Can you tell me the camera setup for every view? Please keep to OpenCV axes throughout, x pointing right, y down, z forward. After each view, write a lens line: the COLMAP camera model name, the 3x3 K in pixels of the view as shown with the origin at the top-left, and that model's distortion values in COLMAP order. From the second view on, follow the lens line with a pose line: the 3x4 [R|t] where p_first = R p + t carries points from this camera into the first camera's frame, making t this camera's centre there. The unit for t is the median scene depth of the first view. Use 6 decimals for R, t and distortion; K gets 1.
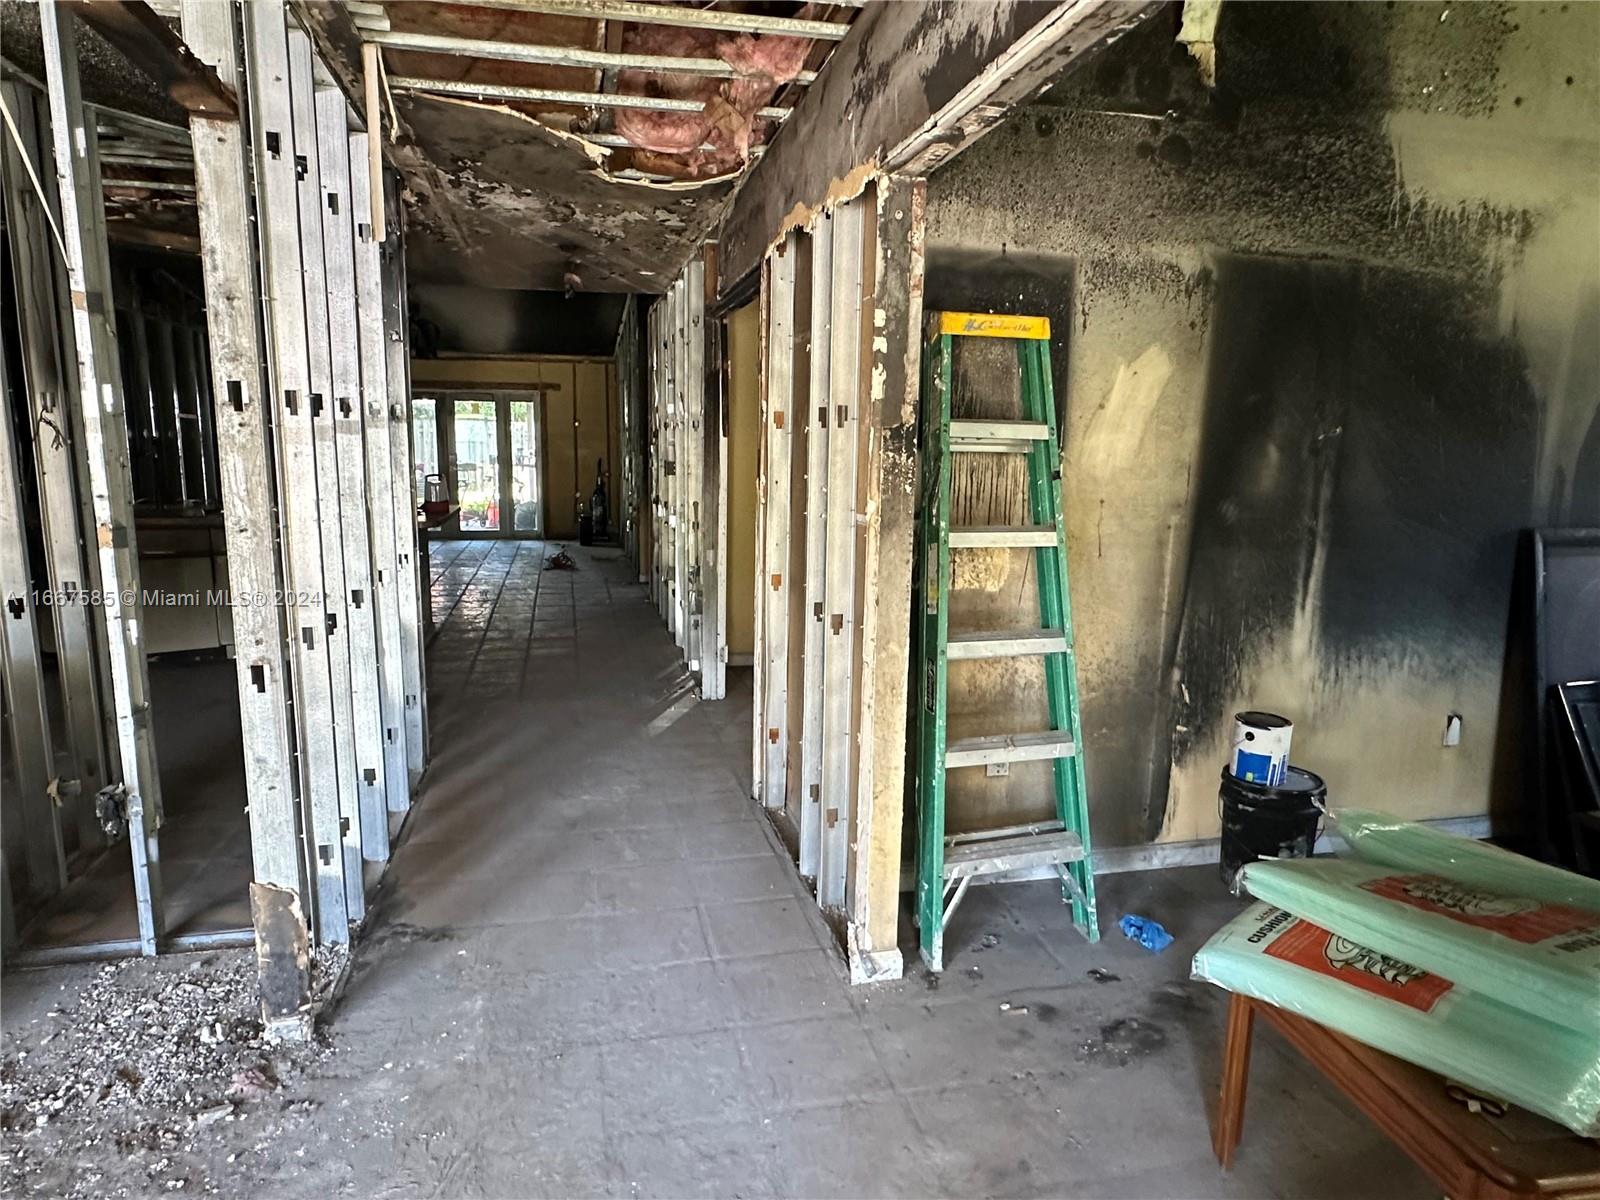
lens RADIAL K [[952.4, 0, 789.9], [0, 952.4, 609.9], [0, 0, 1]] dist [-0.000997, 0.000104]
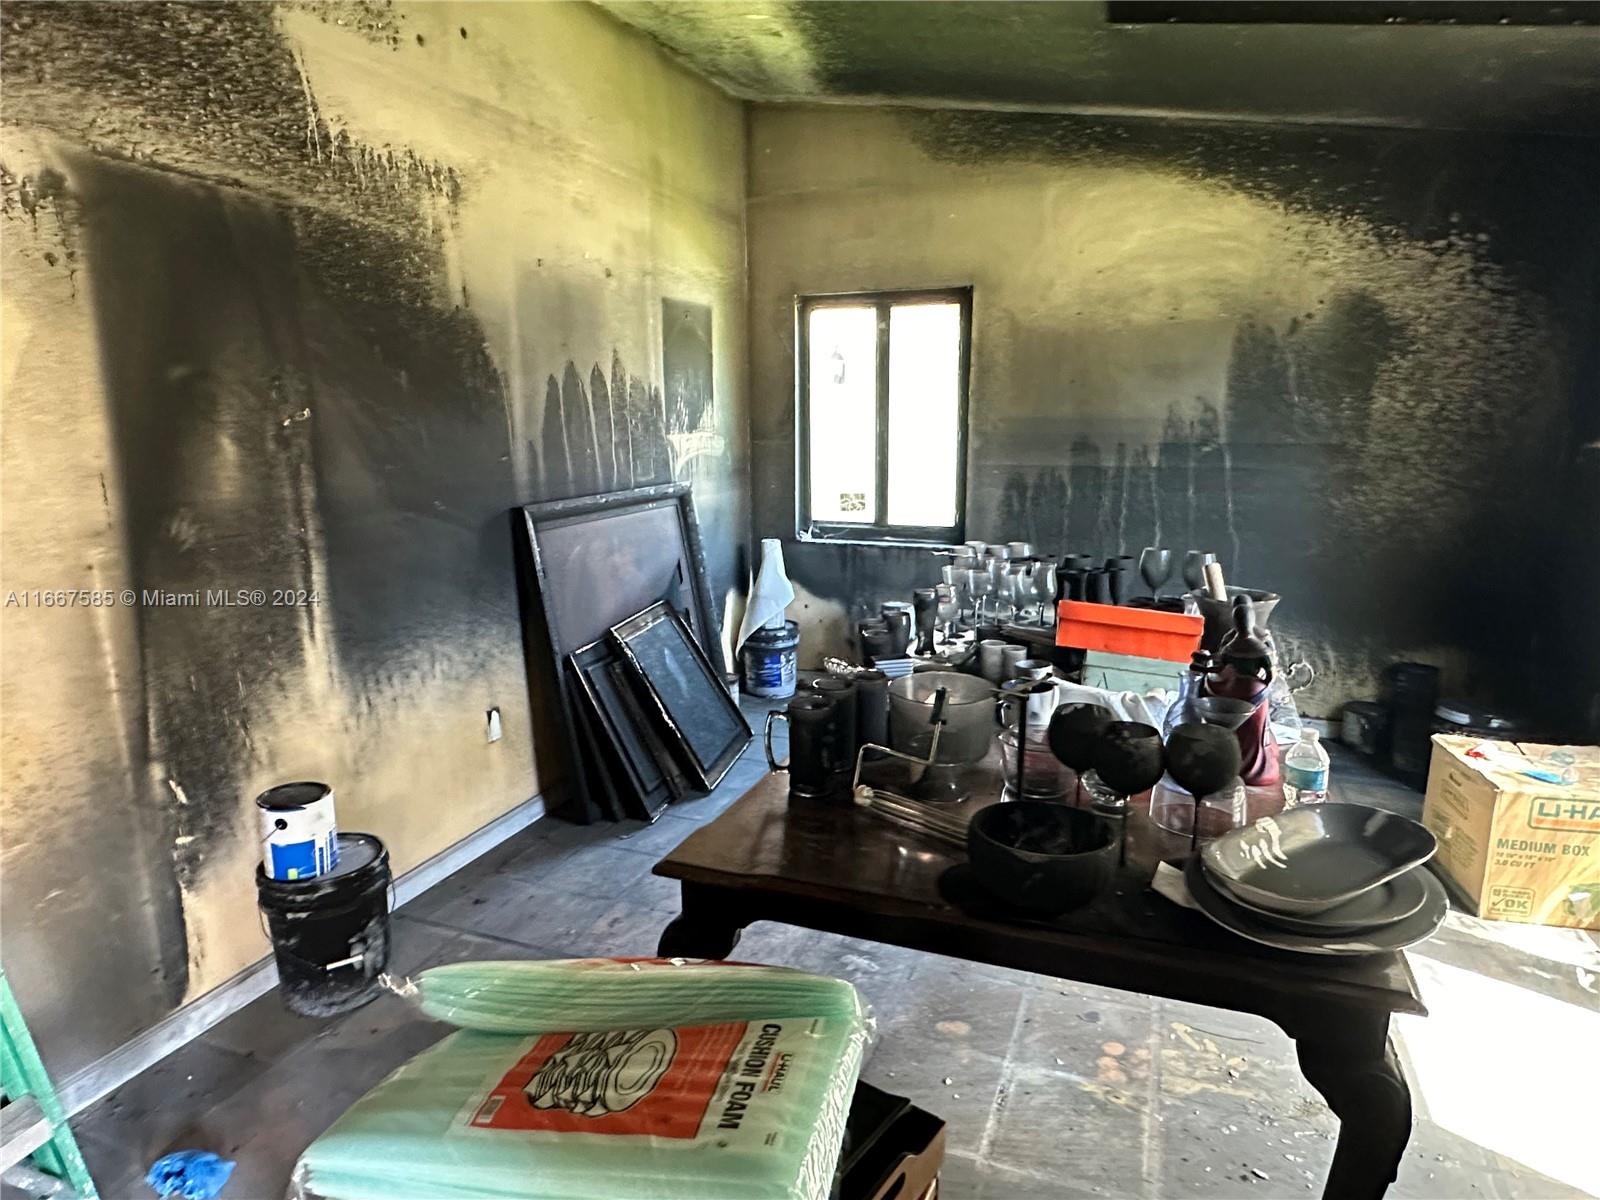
lens RADIAL K [[952.4, 0, 789.9], [0, 952.4, 609.9], [0, 0, 1]] dist [-0.000997, 0.000104]
pose [[0.567473, -0.192726, 0.800519, 0.138148], [0.158864, 0.979581, 0.123220, -0.061952], [-0.807921, 0.057249, 0.586503, 0.217992]]
